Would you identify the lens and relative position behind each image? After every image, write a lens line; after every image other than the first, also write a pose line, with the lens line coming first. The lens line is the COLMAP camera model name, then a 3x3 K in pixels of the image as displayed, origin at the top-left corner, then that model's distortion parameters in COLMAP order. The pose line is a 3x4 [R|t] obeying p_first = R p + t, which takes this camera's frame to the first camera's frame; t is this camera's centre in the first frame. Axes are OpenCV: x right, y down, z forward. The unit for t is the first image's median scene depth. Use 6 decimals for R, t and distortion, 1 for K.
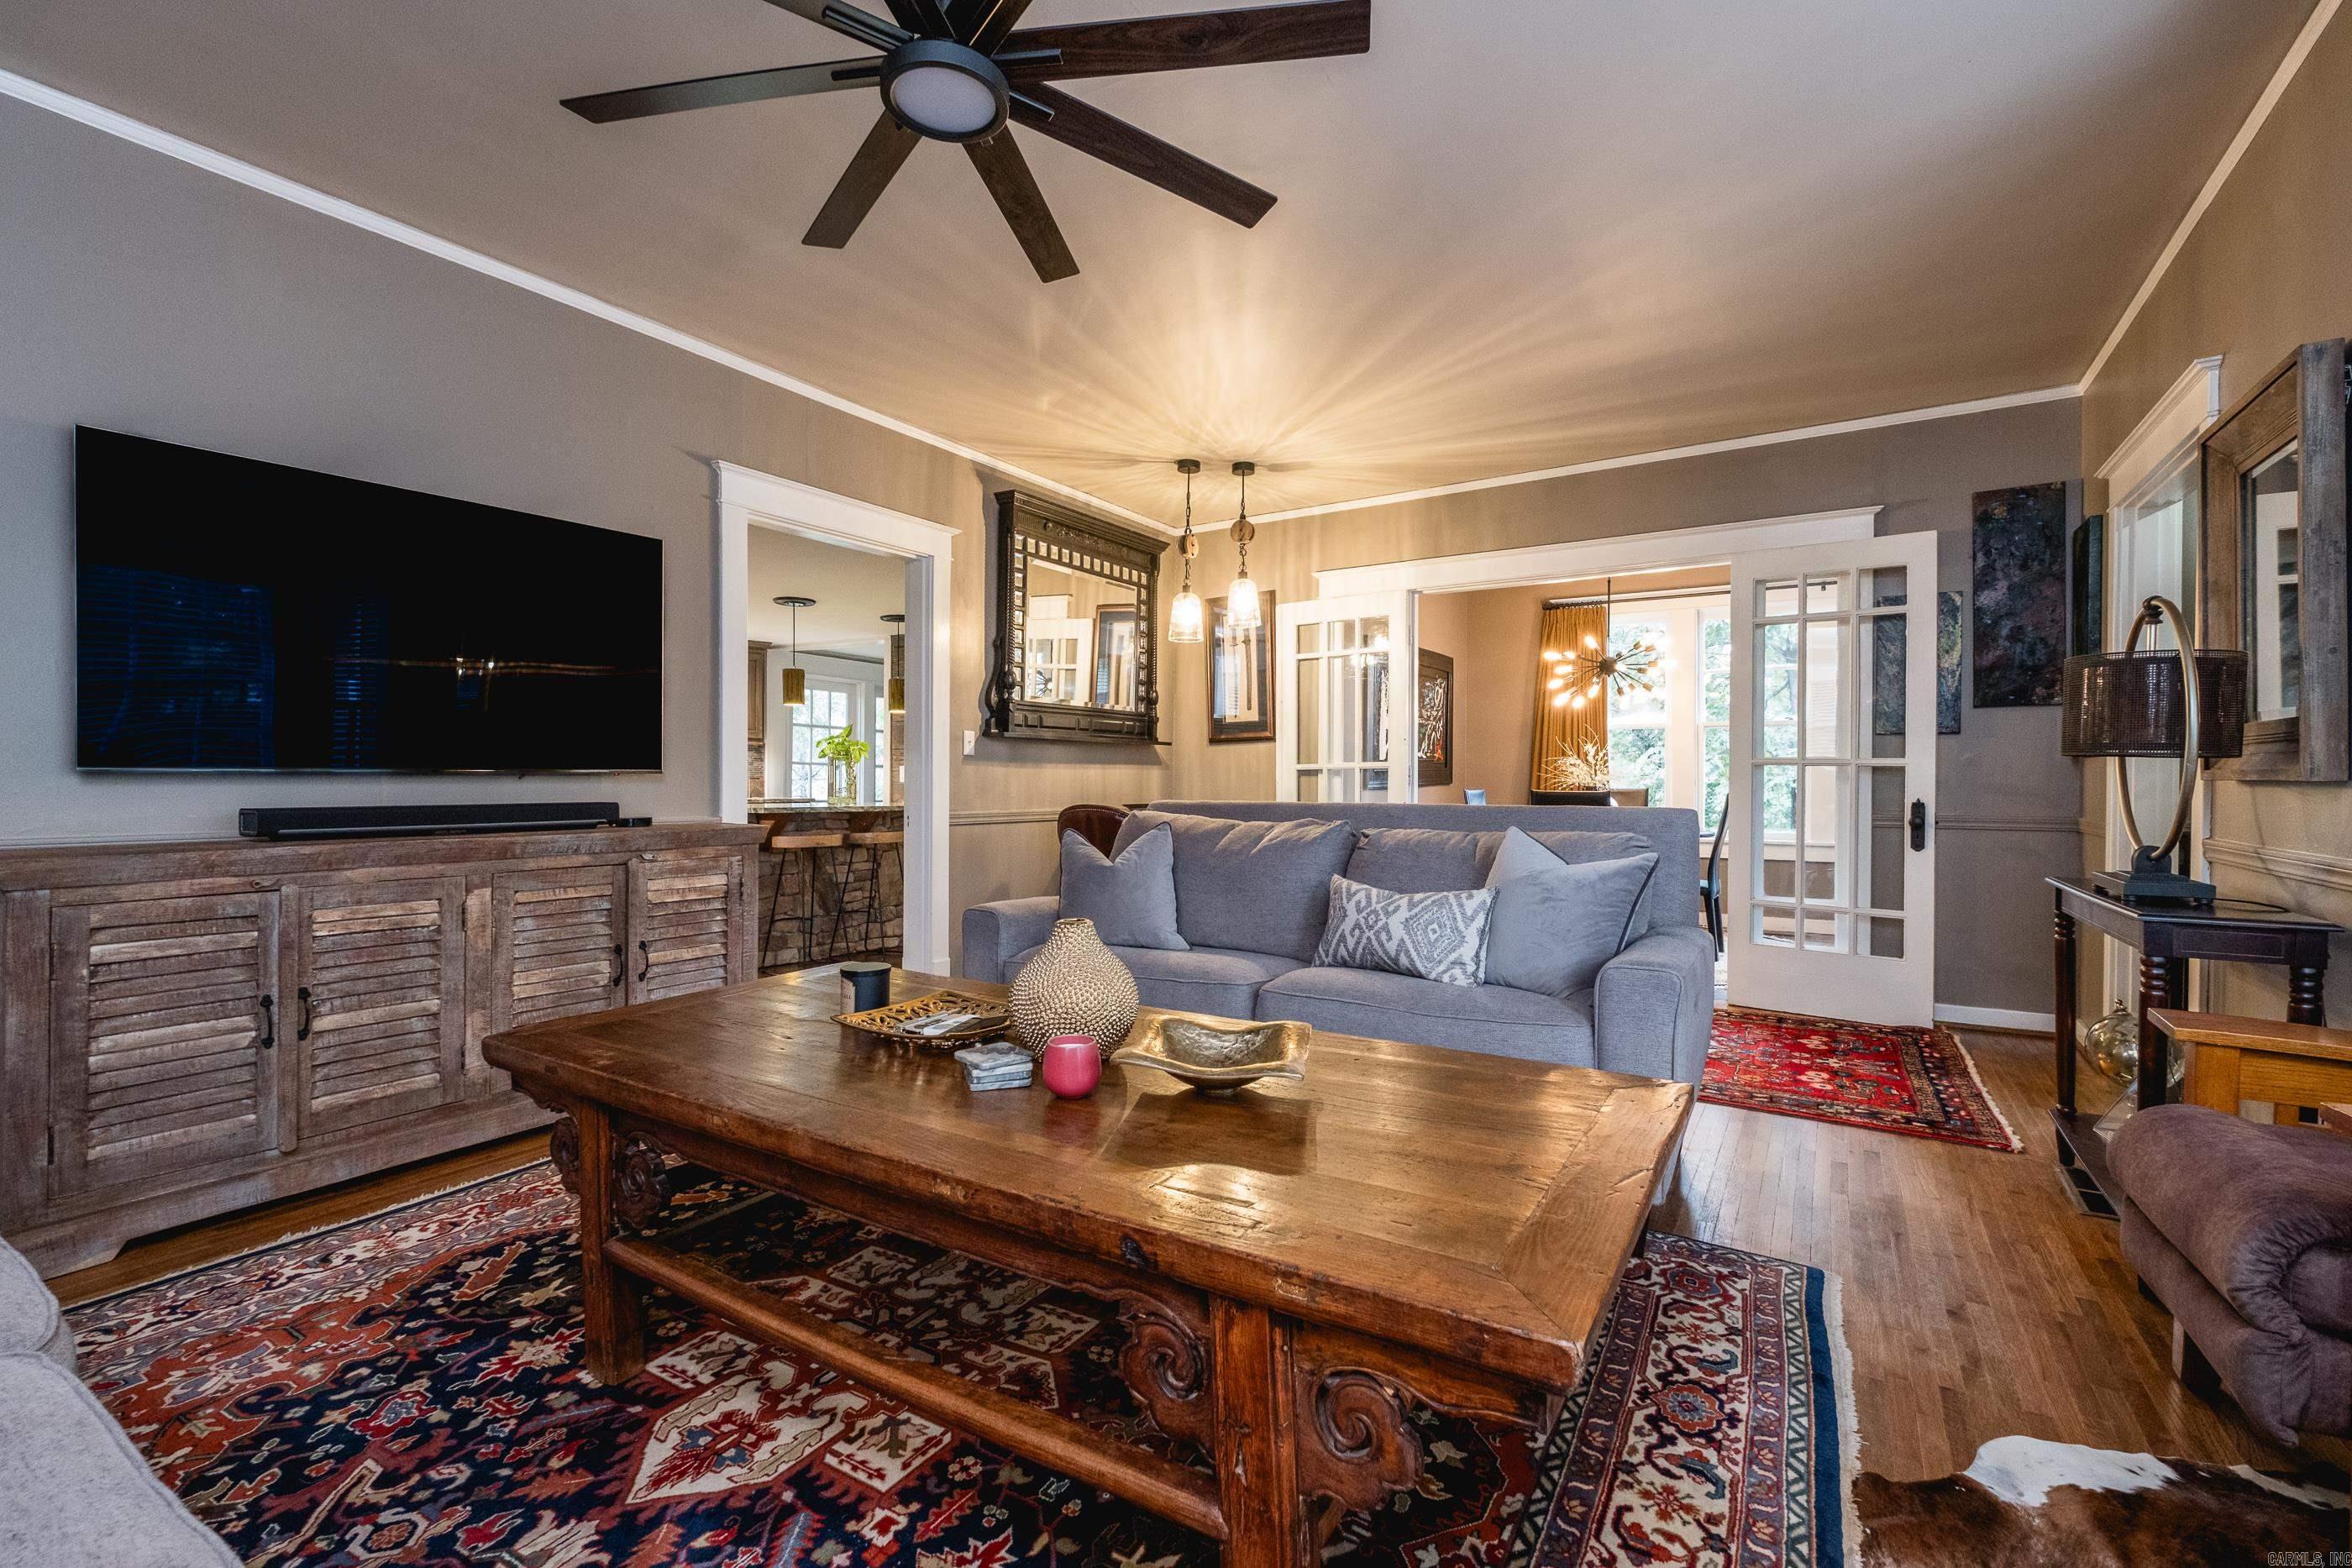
lens RADIAL K [[1011.8, 0, 1200.1], [0, 1011.8, 780.2], [0, 0, 1]] dist [0.004636, -0.004704]
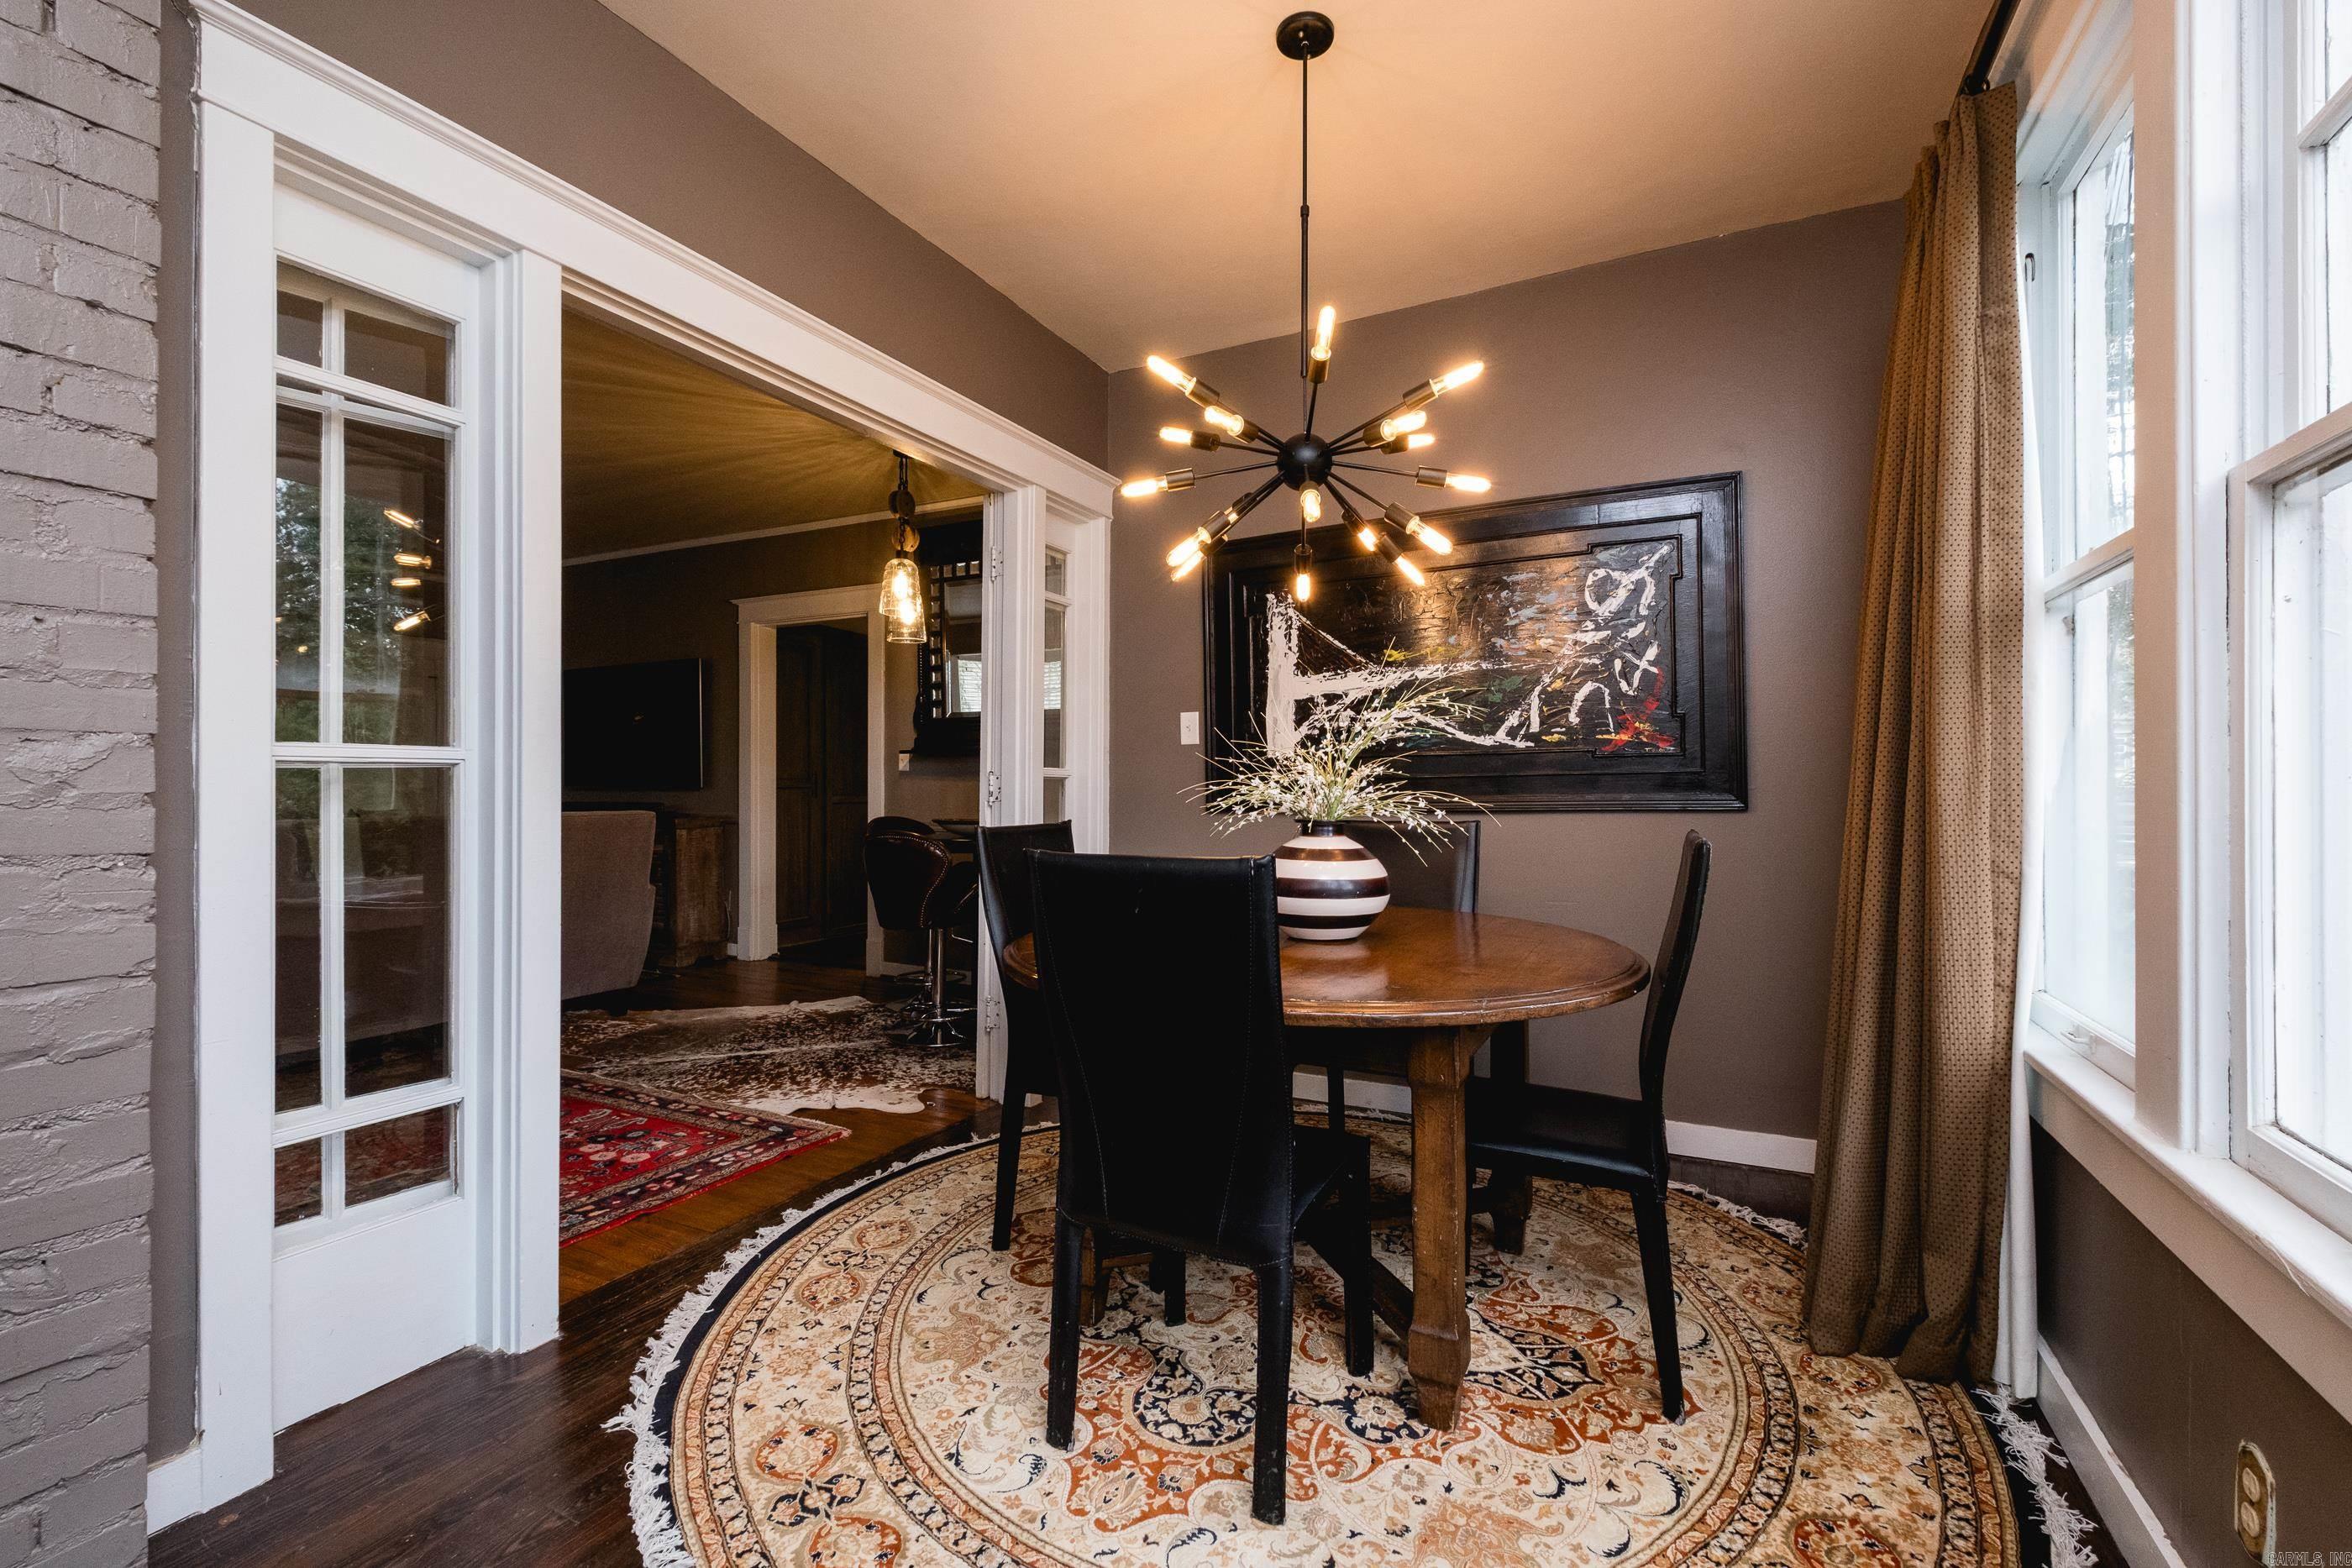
lens RADIAL K [[1025.6, 0, 1190.0], [0, 1025.6, 775.9], [0, 0, 1]] dist [0.006620, -0.005275]
pose [[0.086260, -0.010895, -0.996213, 0.935644], [-0.000840, 0.999939, -0.011008, -0.006726], [0.996272, 0.001787, 0.086246, 1.184256]]
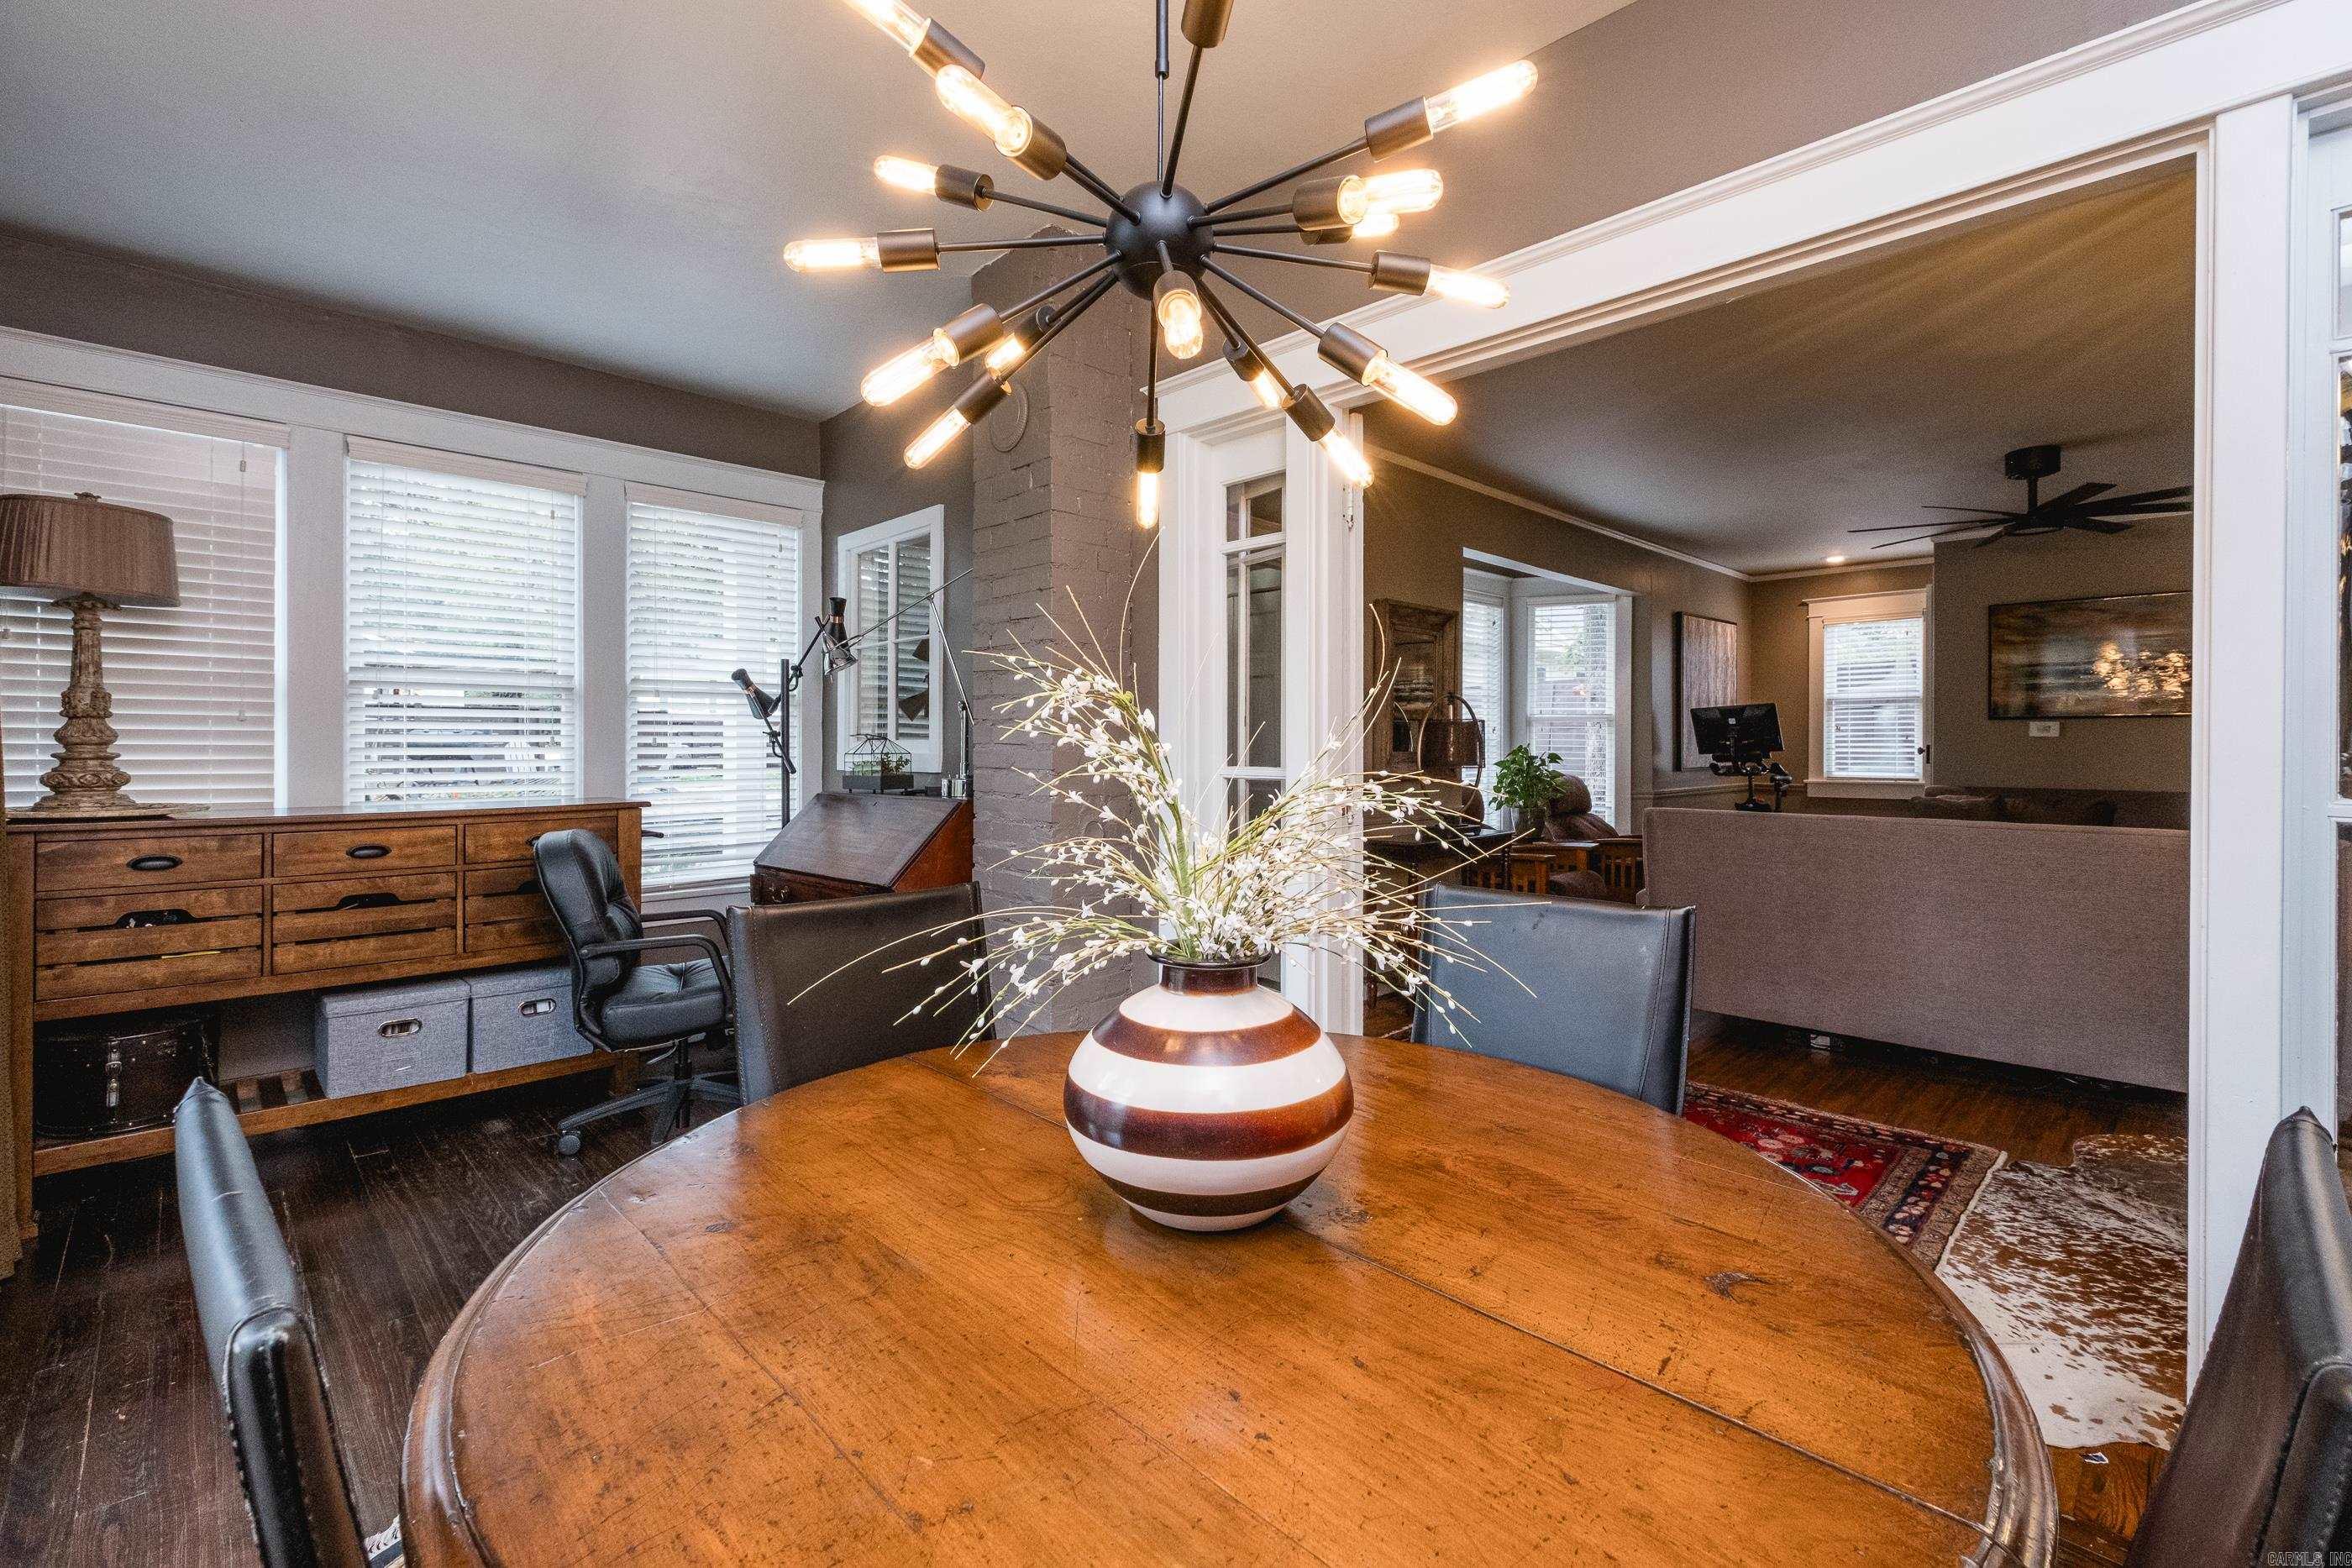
lens RADIAL K [[1004.8, 0, 1177.4], [0, 1004.8, 748.4], [0, 0, 1]] dist [0.000120, -0.000172]
pose [[-0.970332, -0.005514, 0.241714, 0.457247], [-0.003139, 0.999943, 0.010211, -0.038040], [-0.241756, 0.009149, -0.970294, 1.473025]]
